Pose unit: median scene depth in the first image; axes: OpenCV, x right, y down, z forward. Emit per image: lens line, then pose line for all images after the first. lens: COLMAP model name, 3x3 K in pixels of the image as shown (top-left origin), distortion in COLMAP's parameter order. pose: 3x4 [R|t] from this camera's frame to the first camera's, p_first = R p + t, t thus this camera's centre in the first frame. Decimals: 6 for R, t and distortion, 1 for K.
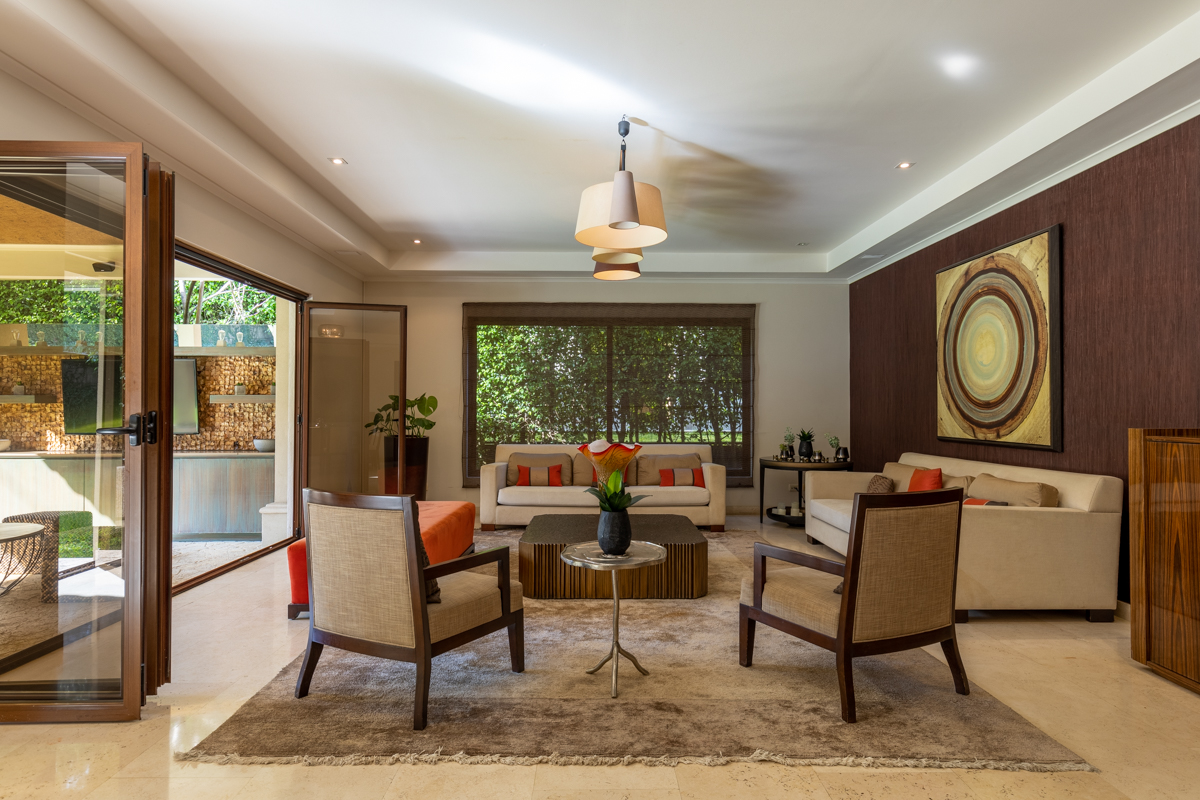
lens RADIAL K [[676.5, 0, 600.0], [0, 676.5, 400.0], [0, 0, 1]] dist [0.002099, 0.000000]
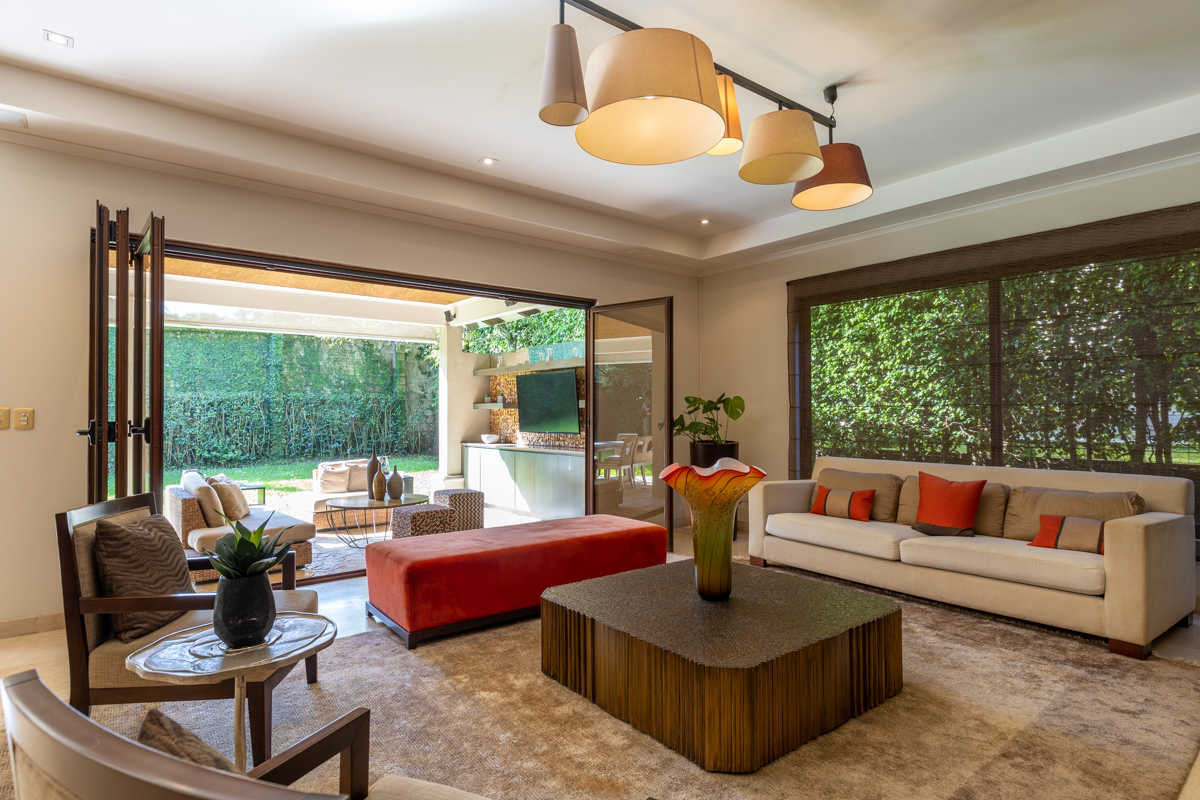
lens RADIAL K [[632.5, 0, 600.0], [0, 632.5, 400.0], [0, 0, 1]] dist [0.002191, 0.000297]
pose [[0.606472, -0.020290, -0.794846, 0.267986], [0.016952, 0.999777, -0.012587, 0.005642], [0.794924, -0.005840, 0.606681, 0.351287]]
